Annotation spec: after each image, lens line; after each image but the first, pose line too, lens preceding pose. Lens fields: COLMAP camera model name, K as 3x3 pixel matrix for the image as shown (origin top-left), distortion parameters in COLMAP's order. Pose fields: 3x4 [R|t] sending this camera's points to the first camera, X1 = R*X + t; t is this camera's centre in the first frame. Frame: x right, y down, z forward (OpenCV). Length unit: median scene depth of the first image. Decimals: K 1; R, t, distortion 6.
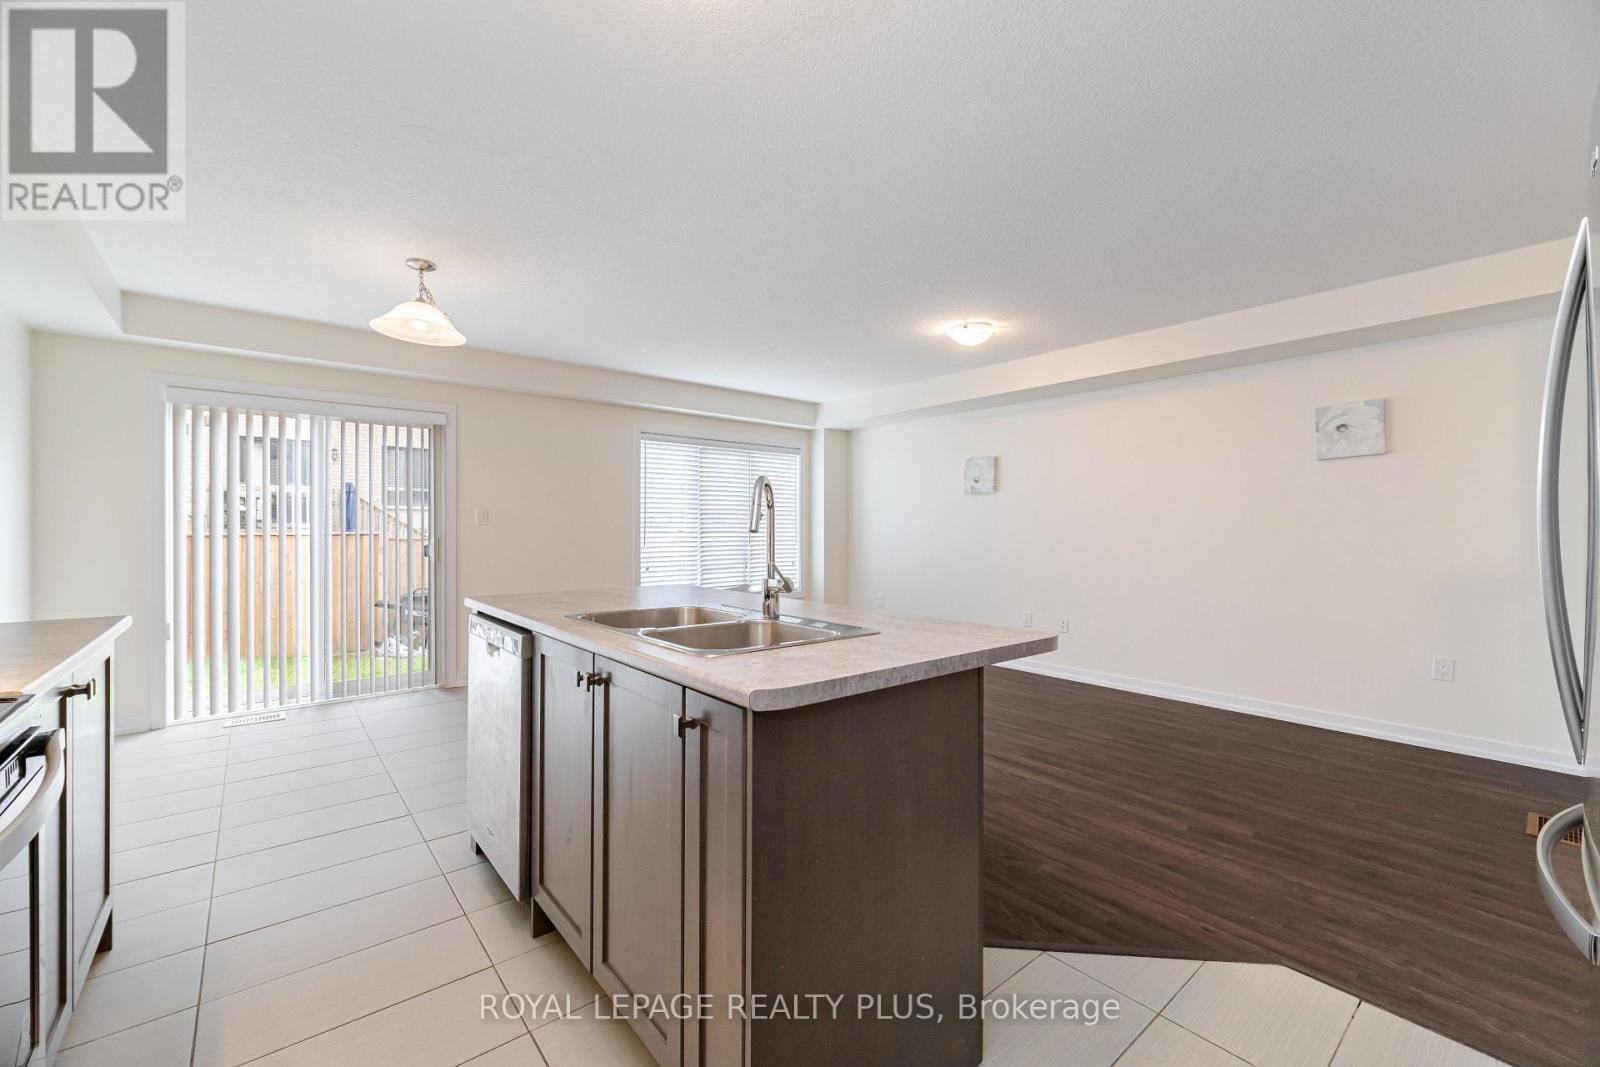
lens RADIAL K [[648.3, 0, 793.7], [0, 648.3, 532.5], [0, 0, 1]] dist [0.003979, -0.004278]
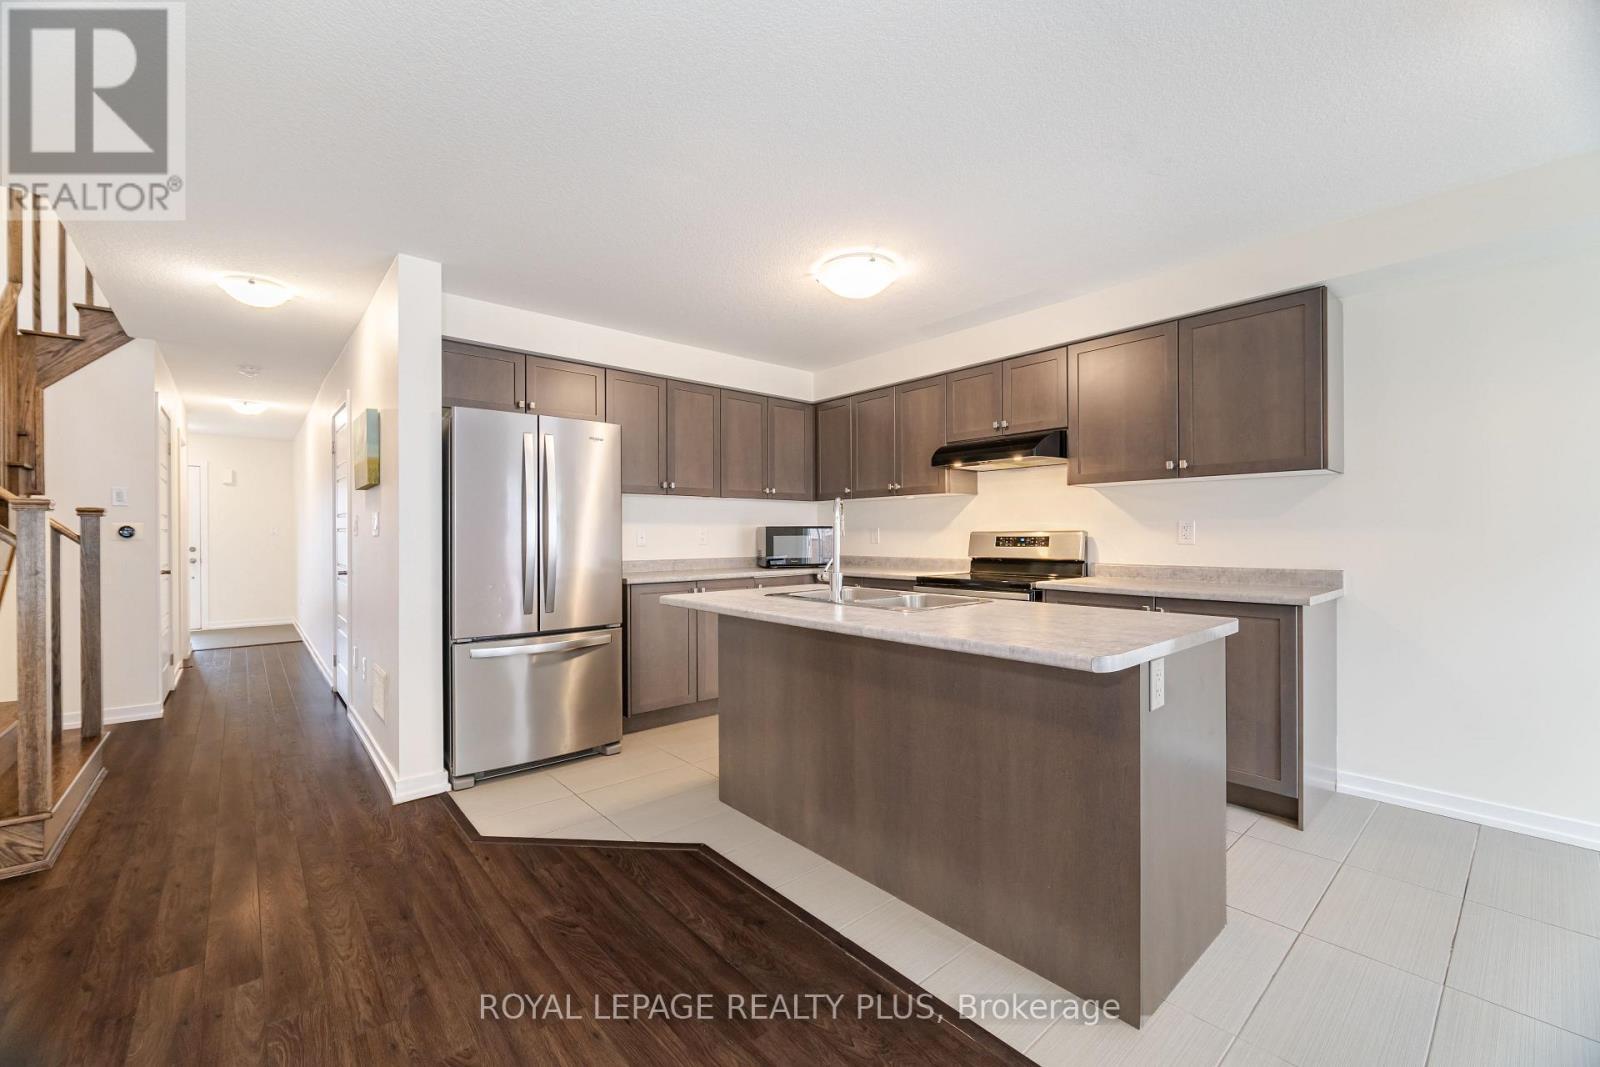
lens RADIAL K [[648.3, 0, 794.5], [0, 648.3, 534.9], [0, 0, 1]] dist [0.003979, -0.004278]
pose [[-0.999699, 0.002831, -0.024375, 0.040104], [0.002701, 0.999982, 0.005350, -0.005359], [0.024390, 0.005282, -0.999689, 1.144090]]
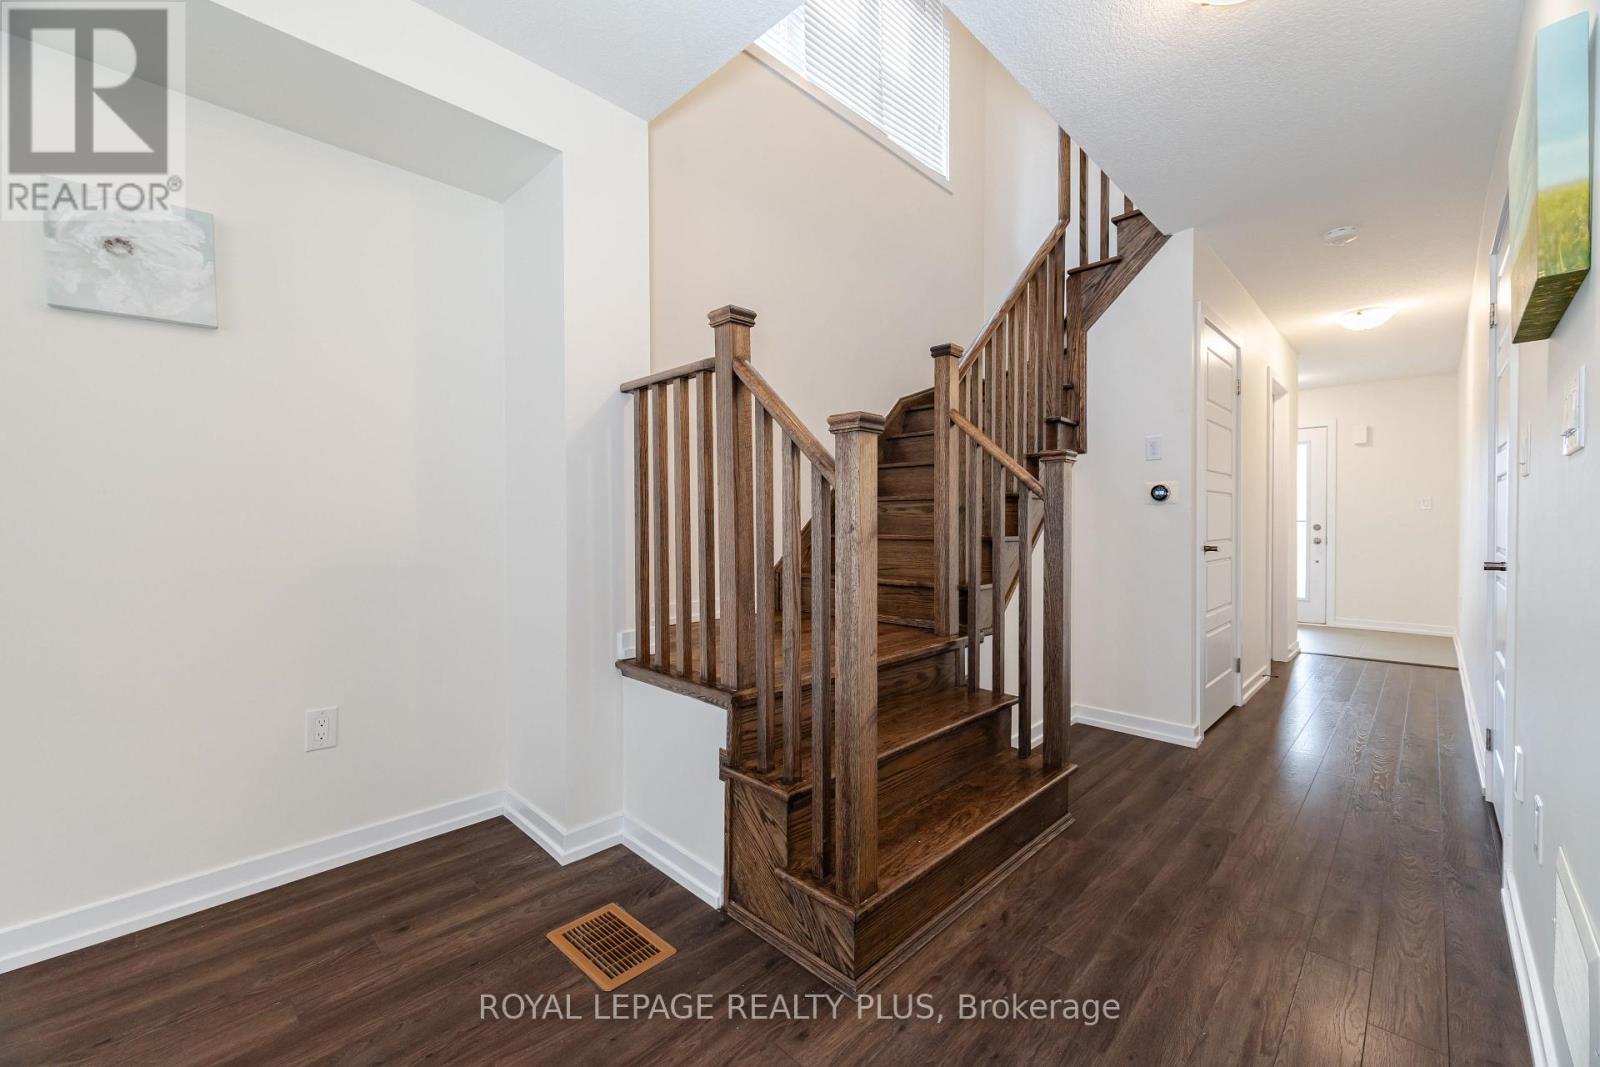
lens RADIAL K [[648.3, 0, 791.8], [0, 648.3, 531.5], [0, 0, 1]] dist [0.003979, -0.004278]
pose [[-0.109572, -0.013926, 0.993881, 0.356313], [0.004097, 0.999887, 0.014462, 0.027329], [-0.993970, 0.005657, -0.109502, 0.594198]]
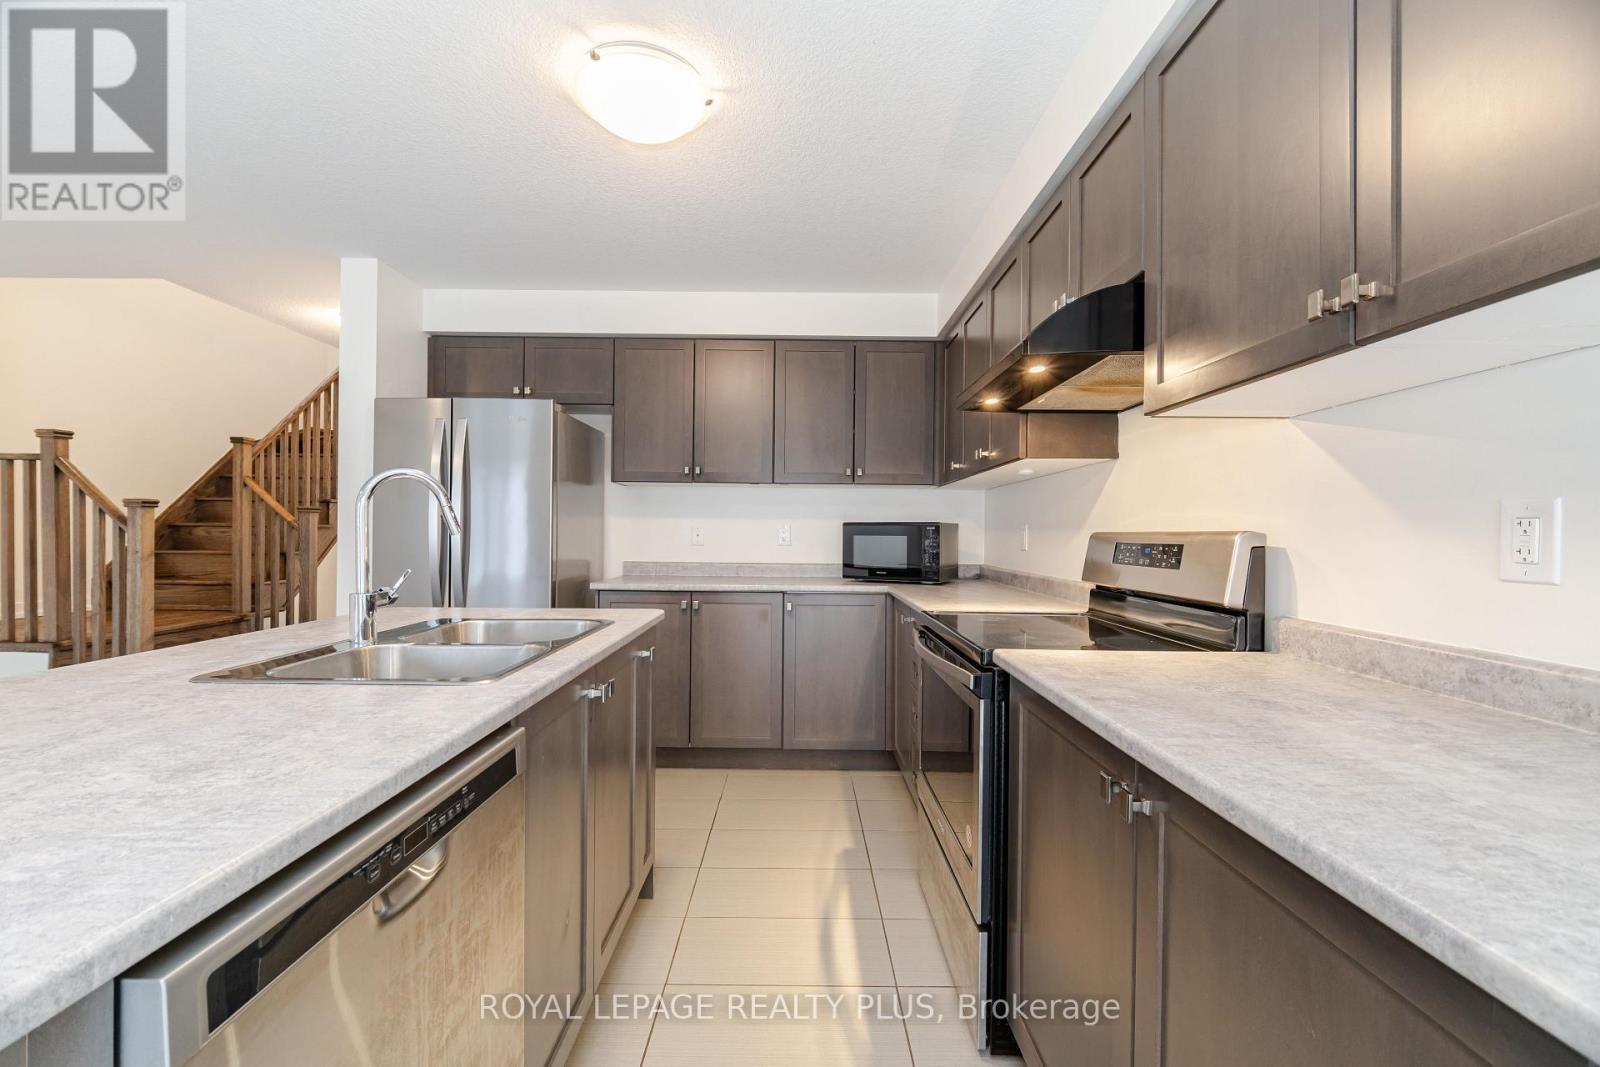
lens RADIAL K [[675.7, 0, 797.8], [0, 675.7, 530.7], [0, 0, 1]] dist [-0.002920, -0.001507]
pose [[-0.771764, -0.008040, 0.635858, -0.482225], [-0.007361, 0.999966, 0.003710, -0.006170], [-0.635866, -0.001817, -0.771797, 0.644957]]
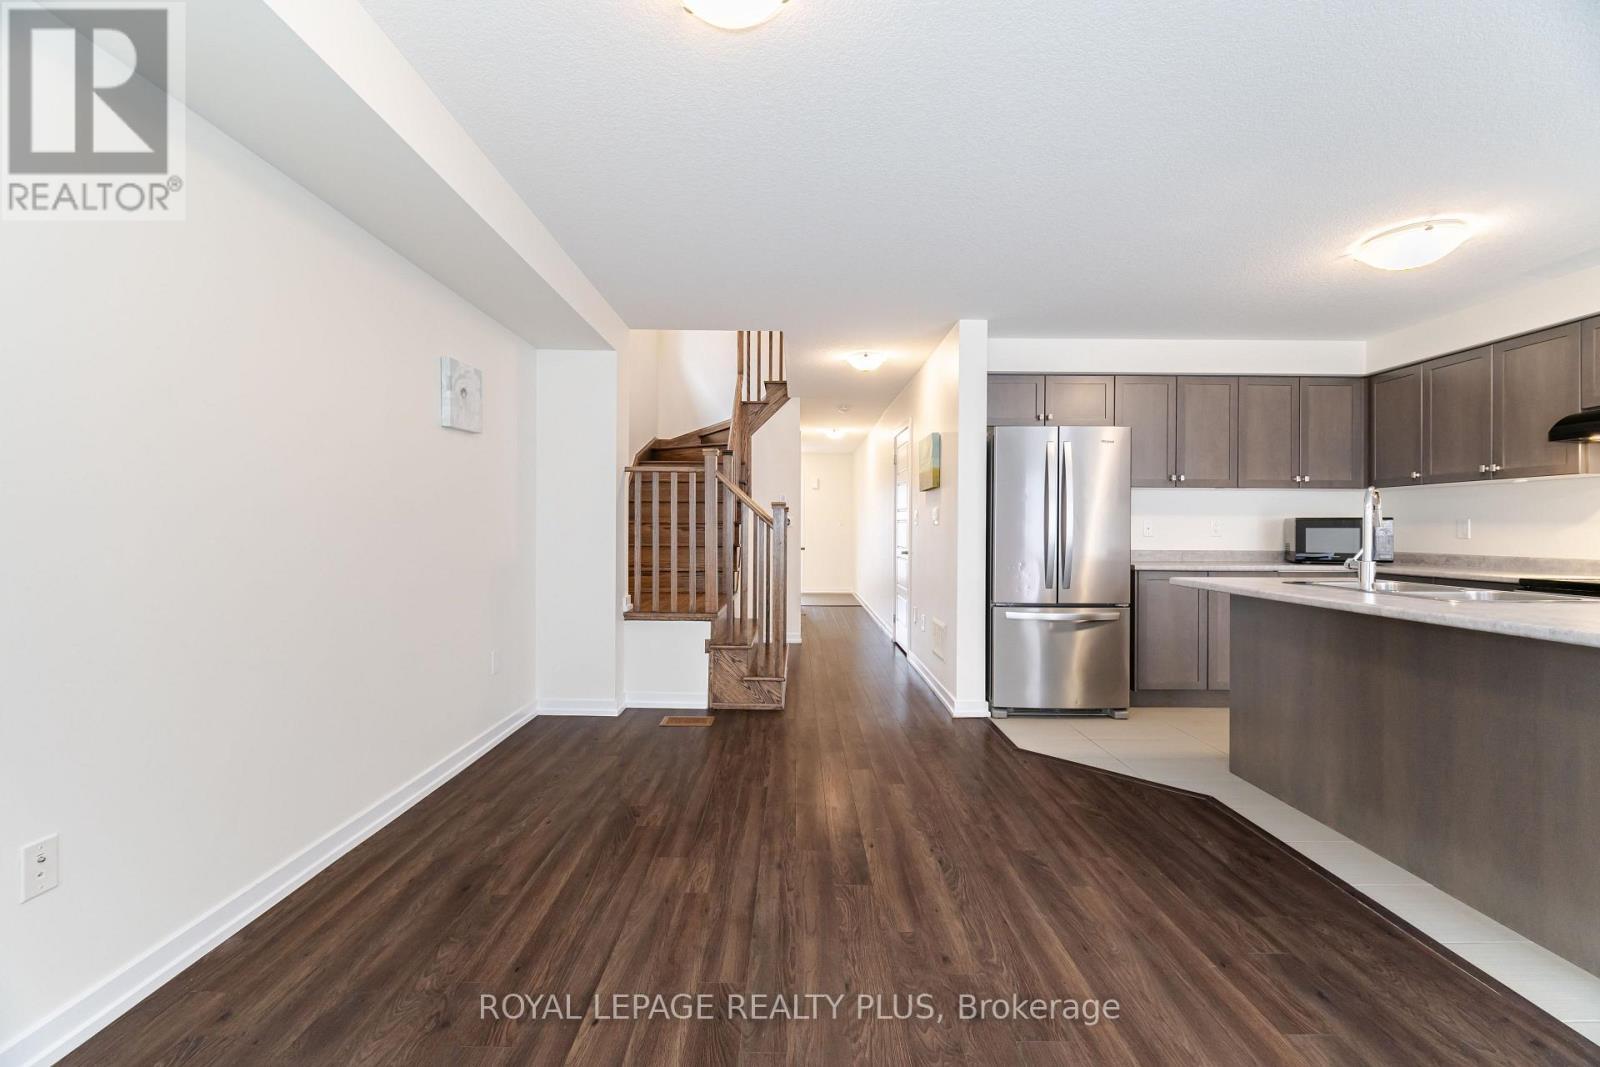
lens RADIAL K [[671.1, 0, 796.2], [0, 671.1, 527.0], [0, 0, 1]] dist [-0.001030, -0.001599]
pose [[-0.777802, -0.003923, 0.628497, 0.005646], [-0.003286, 0.999992, 0.002175, 0.001622], [-0.628501, -0.000373, -0.777809, 1.382886]]
